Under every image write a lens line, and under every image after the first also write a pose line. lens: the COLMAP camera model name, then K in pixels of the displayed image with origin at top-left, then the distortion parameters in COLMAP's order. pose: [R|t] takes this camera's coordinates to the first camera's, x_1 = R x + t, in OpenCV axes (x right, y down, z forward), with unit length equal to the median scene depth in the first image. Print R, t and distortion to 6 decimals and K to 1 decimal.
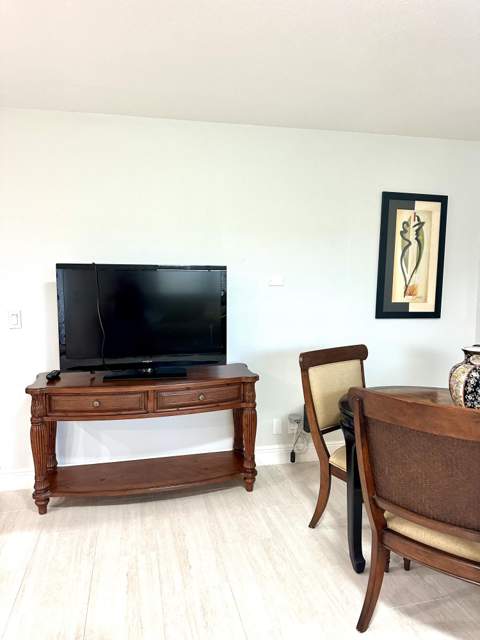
lens RADIAL K [[456.5, 0, 236.9], [0, 456.5, 317.6], [0, 0, 1]] dist [0.067048, -0.094250]
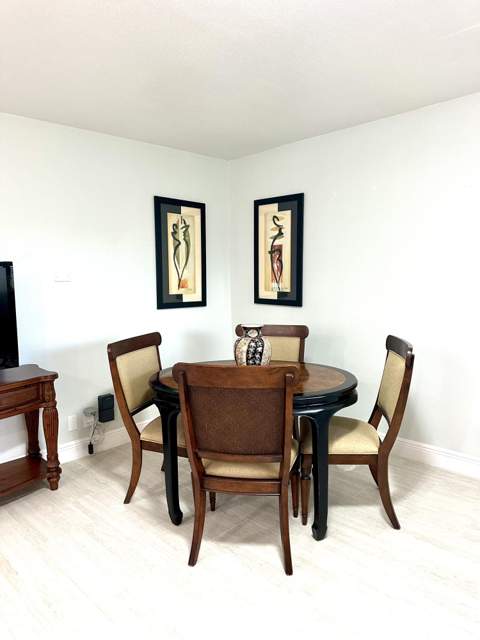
lens RADIAL K [[456.5, 0, 236.9], [0, 456.5, 317.6], [0, 0, 1]] dist [0.067048, -0.094250]
pose [[0.851073, -0.071968, 0.520092, -0.132533], [0.068310, 0.997319, 0.026222, 0.006406], [-0.520585, 0.013210, 0.853708, -0.062969]]
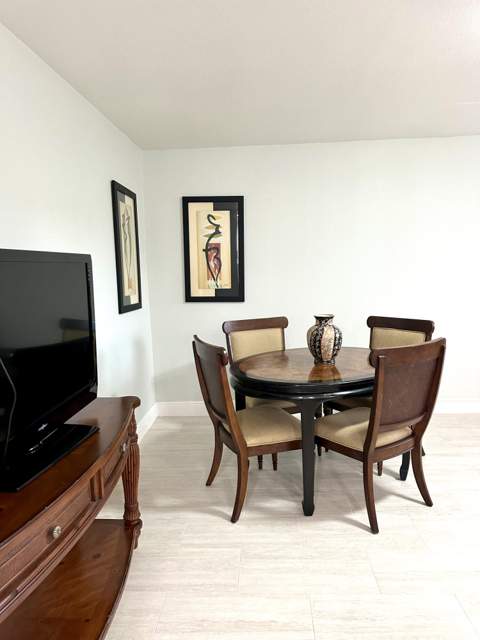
lens RADIAL K [[456.5, 0, 236.9], [0, 456.5, 317.6], [0, 0, 1]] dist [0.067048, -0.094250]
pose [[0.240971, -0.118608, 0.963258, -0.648968], [0.110511, 0.989402, 0.094182, -0.063477], [-0.964220, 0.083755, 0.251524, 0.622006]]
